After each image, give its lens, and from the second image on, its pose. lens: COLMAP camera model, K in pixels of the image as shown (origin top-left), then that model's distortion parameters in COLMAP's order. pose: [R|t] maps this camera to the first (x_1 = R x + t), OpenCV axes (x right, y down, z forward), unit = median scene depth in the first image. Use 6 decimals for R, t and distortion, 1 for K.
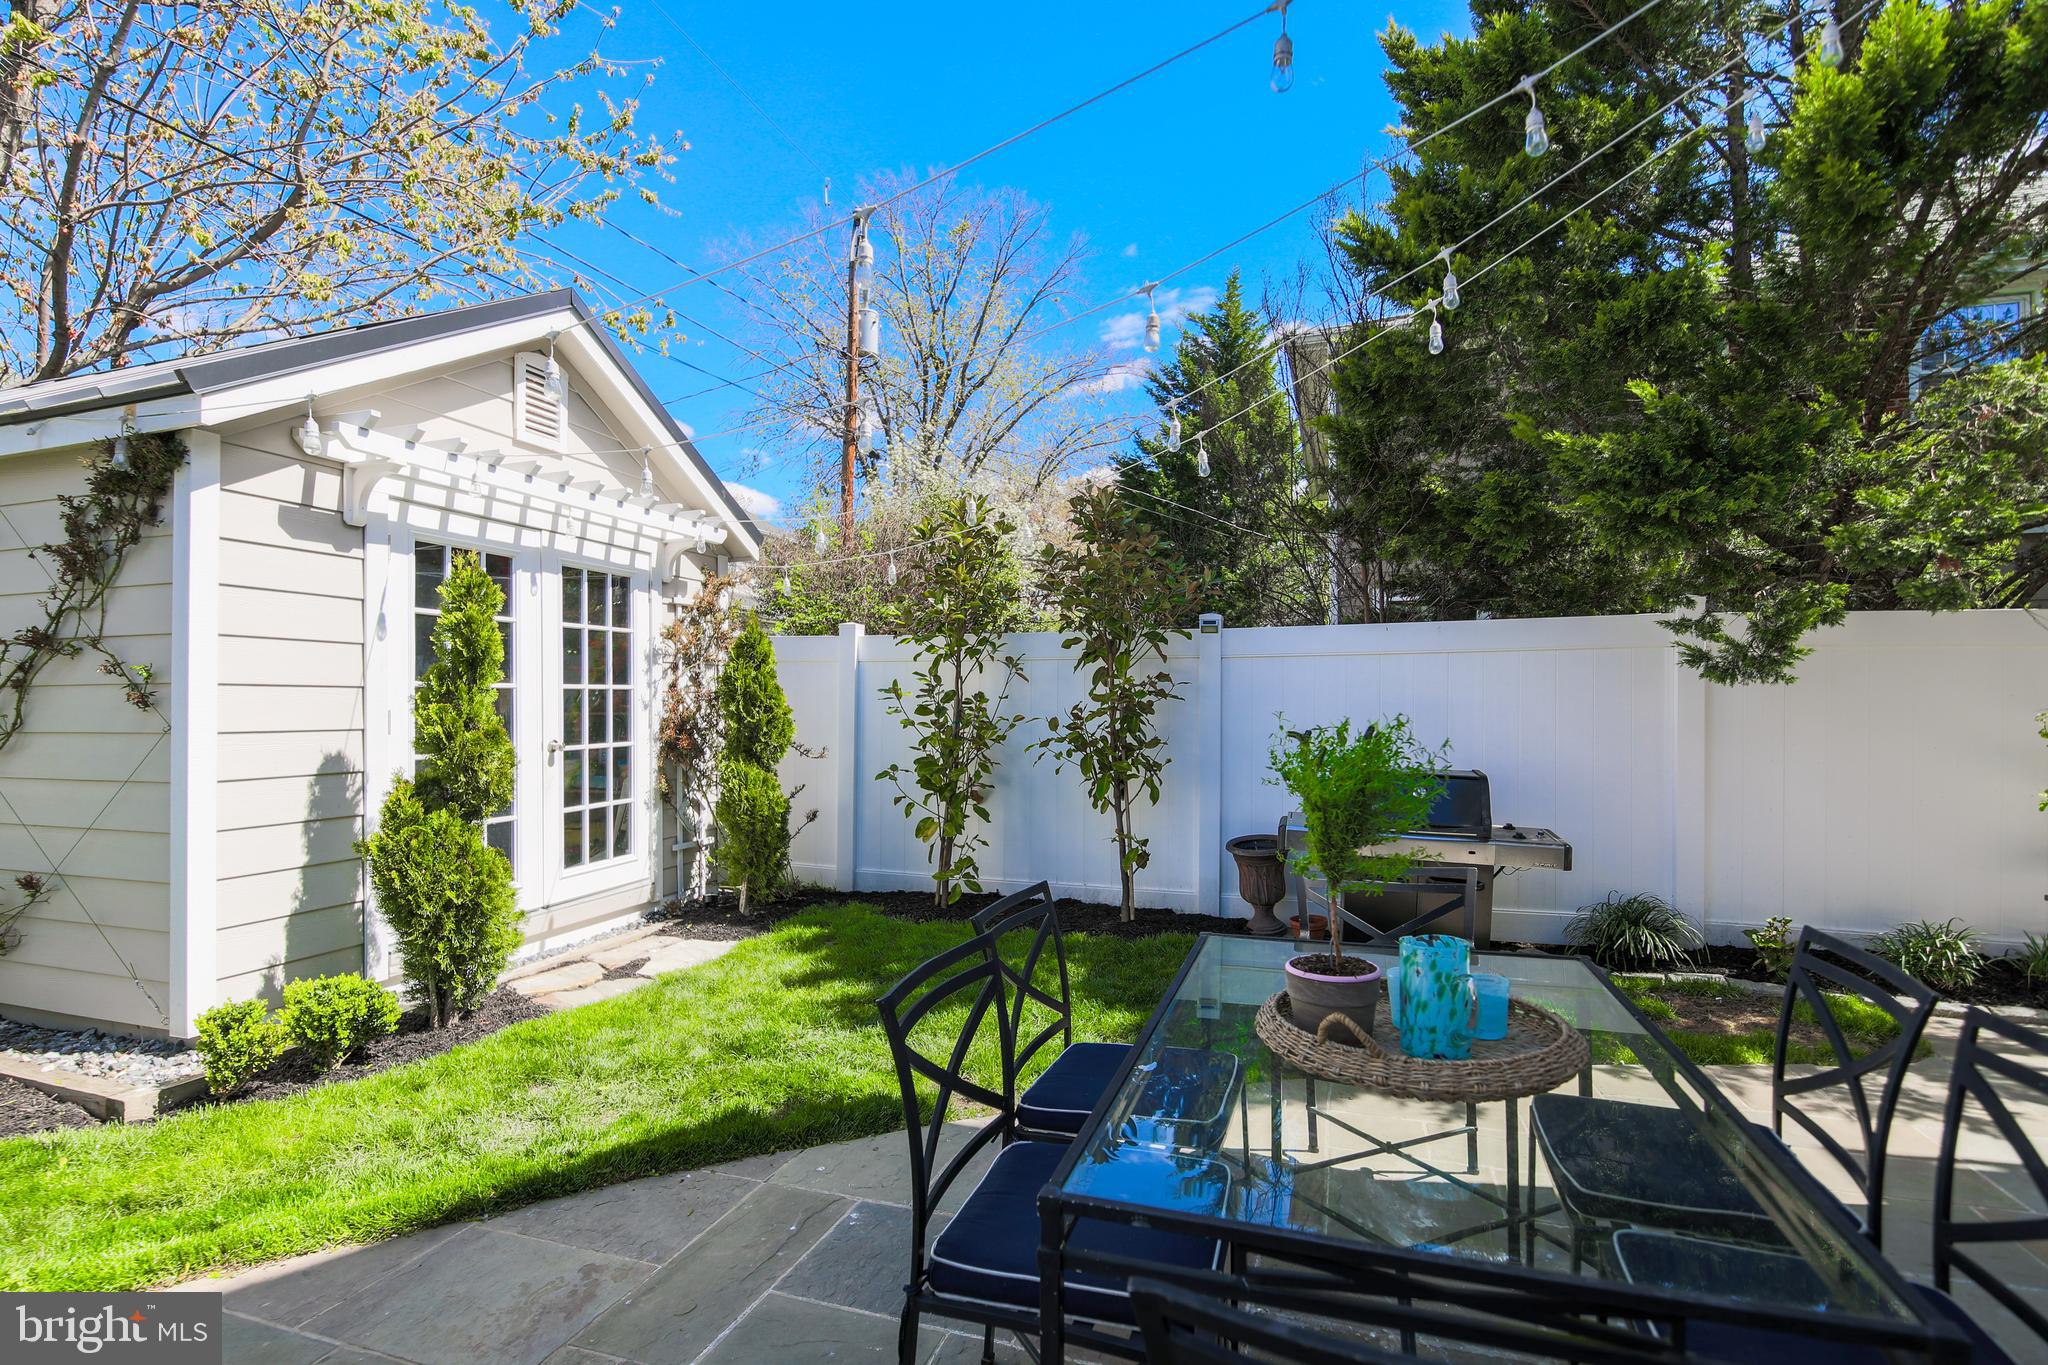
lens RADIAL K [[953.9, 0, 1028.8], [0, 953.9, 695.6], [0, 0, 1]] dist [-0.000316, -0.006458]
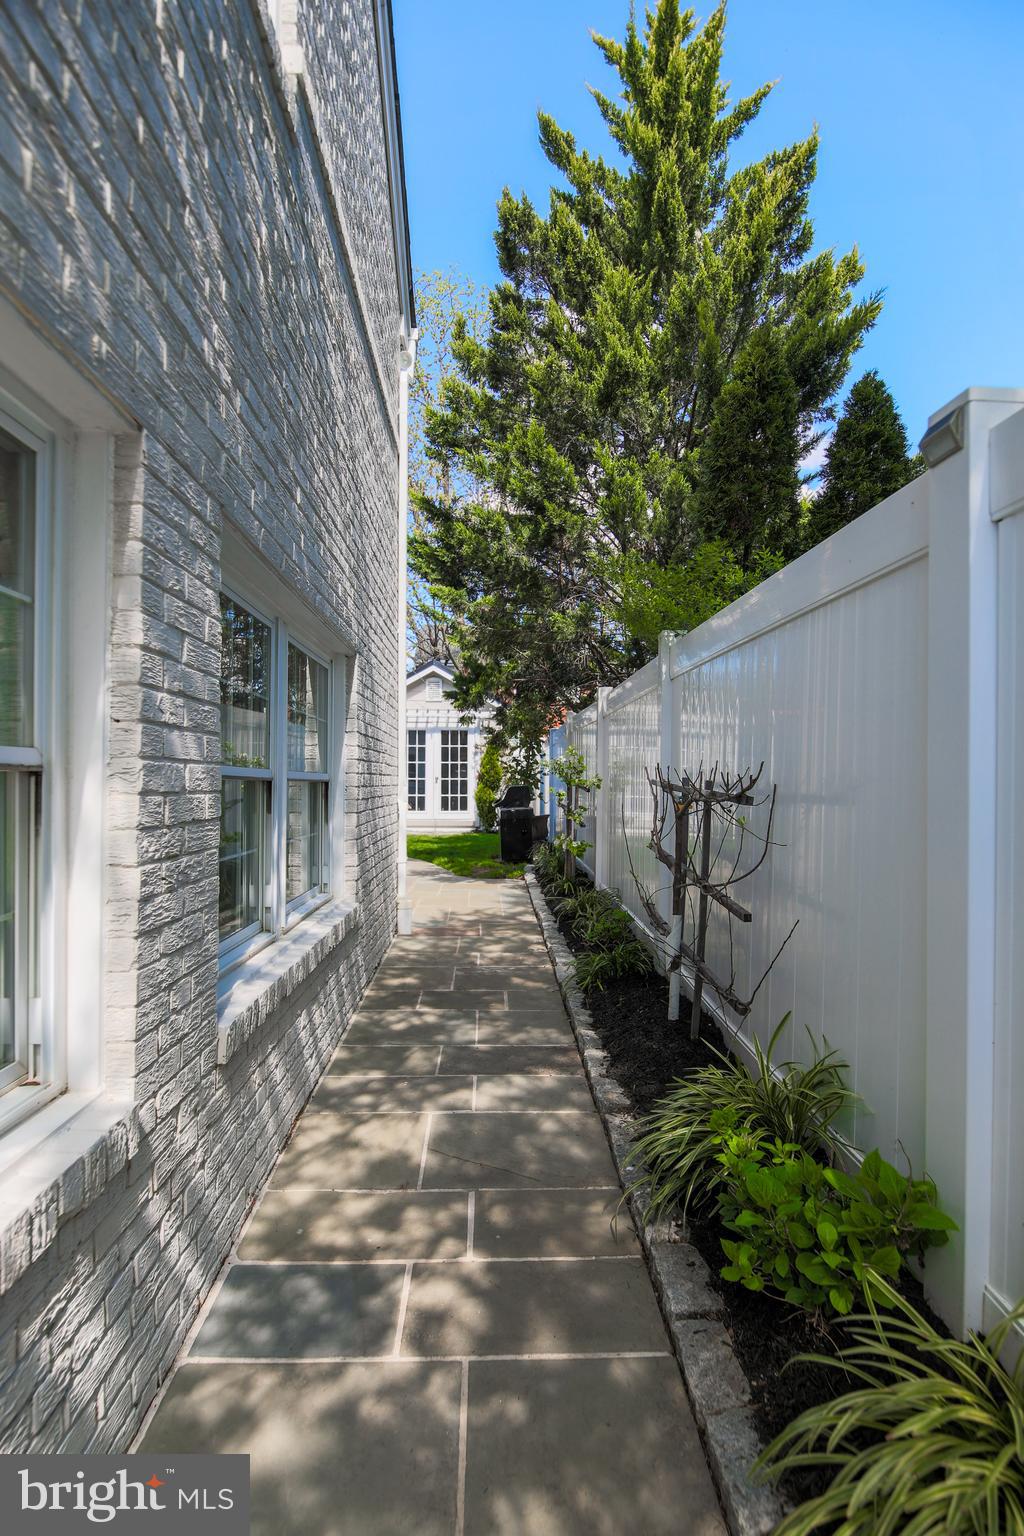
lens RADIAL K [[729.9, 0, 512.0], [0, 729.9, 768.0], [0, 0, 1]] dist [-0.000605, -0.000364]
pose [[0.344032, -0.009320, -0.938912, 2.820977], [0.003239, 0.999957, -0.008739, 0.046029], [0.938952, -0.000034, 0.344048, 0.327814]]
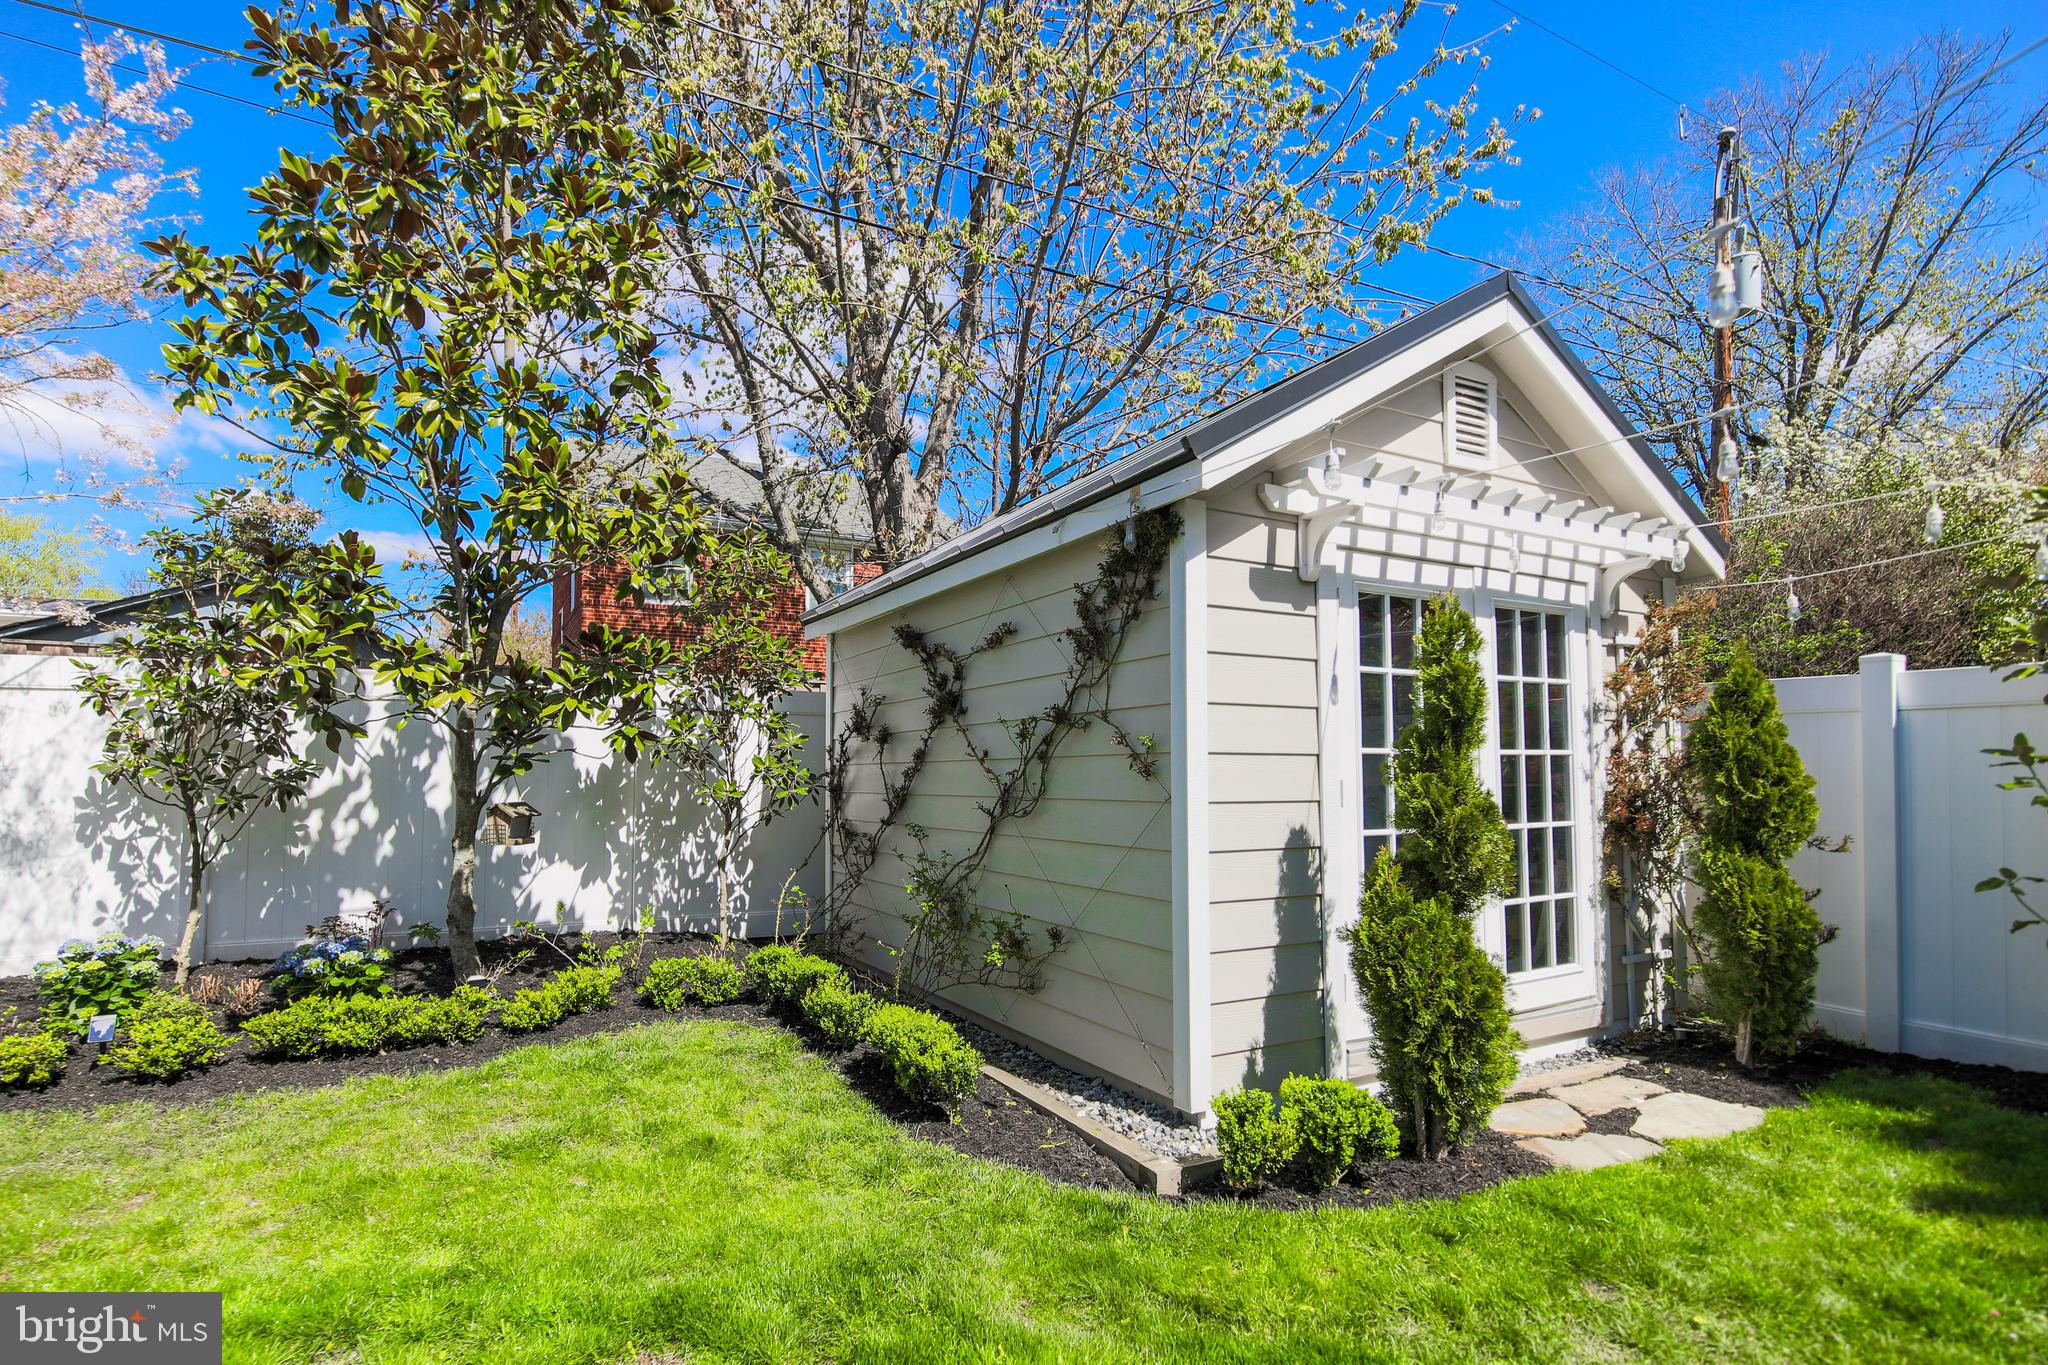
lens RADIAL K [[1001.4, 0, 993.1], [0, 1001.4, 732.1], [0, 0, 1]] dist [-0.004365, -0.000771]
pose [[0.721222, -0.028013, -0.692137, -0.247714], [0.005568, 0.999384, -0.034646, 0.000790], [0.692681, 0.021133, 0.720934, 0.082047]]
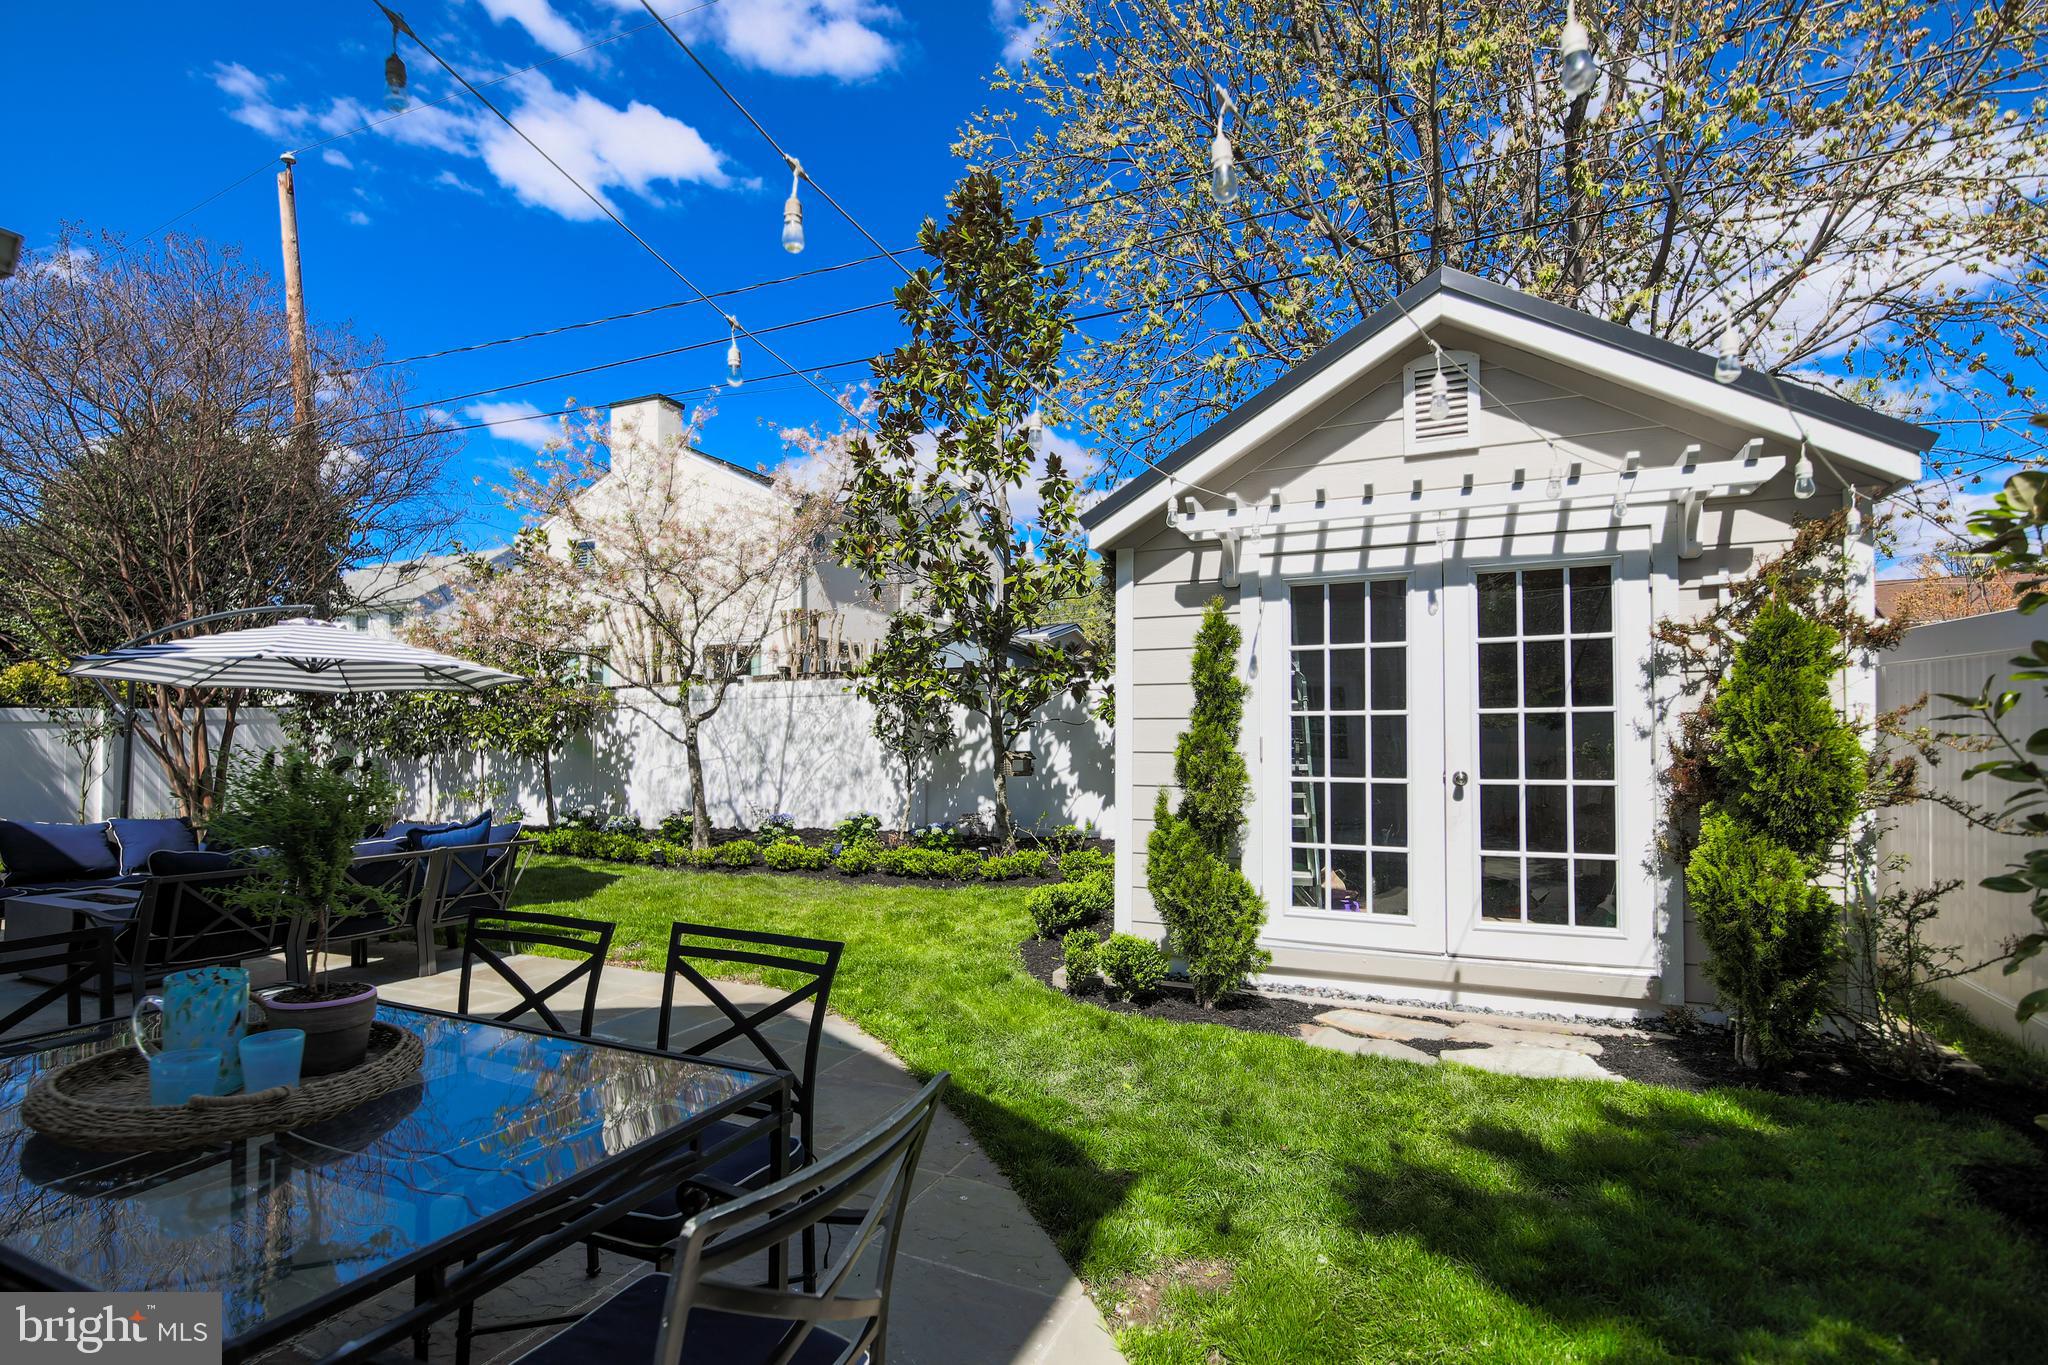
lens RADIAL K [[973.2, 0, 985.0], [0, 973.2, 724.7], [0, 0, 1]] dist [-0.000605, -0.000364]
pose [[-0.114753, -0.008796, -0.993355, 0.551392], [0.011606, 0.999881, -0.010195, 0.007678], [0.993326, -0.012699, -0.114638, 0.790304]]
